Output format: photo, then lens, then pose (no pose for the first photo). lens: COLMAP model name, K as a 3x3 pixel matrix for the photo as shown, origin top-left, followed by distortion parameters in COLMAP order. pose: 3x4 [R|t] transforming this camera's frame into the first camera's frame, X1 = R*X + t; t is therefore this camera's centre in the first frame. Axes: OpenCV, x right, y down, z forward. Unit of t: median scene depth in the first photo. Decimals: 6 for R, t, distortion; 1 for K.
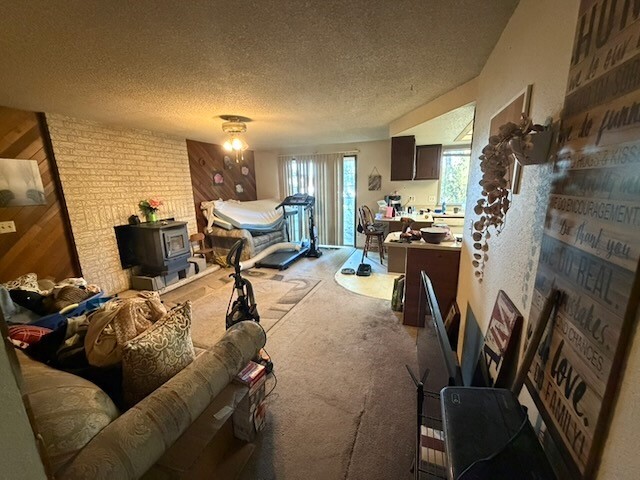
lens RADIAL K [[255.2, 0, 320.2], [0, 255.2, 241.7], [0, 0, 1]] dist [0.001033, 0.000186]
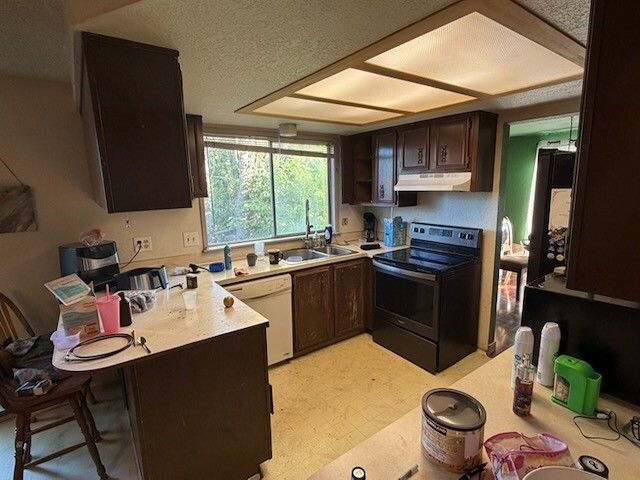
lens RADIAL K [[327.1, 0, 322.9], [0, 327.1, 239.4], [0, 0, 1]] dist [0.002724, -0.000250]
pose [[0.537450, -0.129484, 0.833295, 0.094650], [0.183460, 0.982428, 0.034332, -0.158157], [-0.823098, 0.134424, 0.551761, 0.541338]]
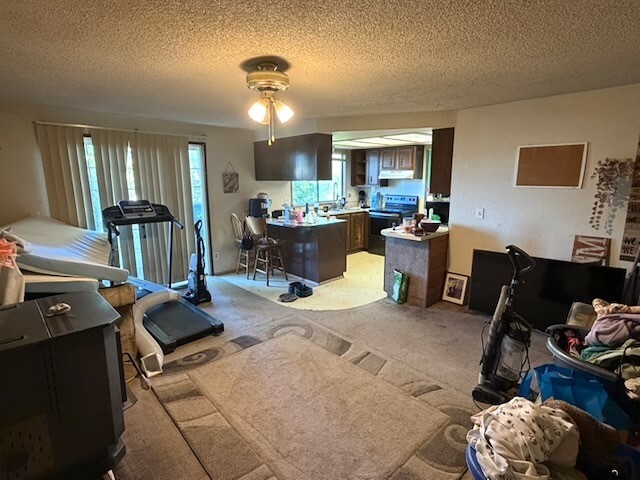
lens RADIAL K [[327.1, 0, 320.0], [0, 327.1, 239.2], [0, 0, 1]] dist [0.002724, -0.000250]
pose [[0.412408, -0.152775, 0.898098, -0.669433], [0.187389, 0.978983, 0.080485, -0.110951], [-0.891518, 0.135101, 0.432369, 0.429128]]
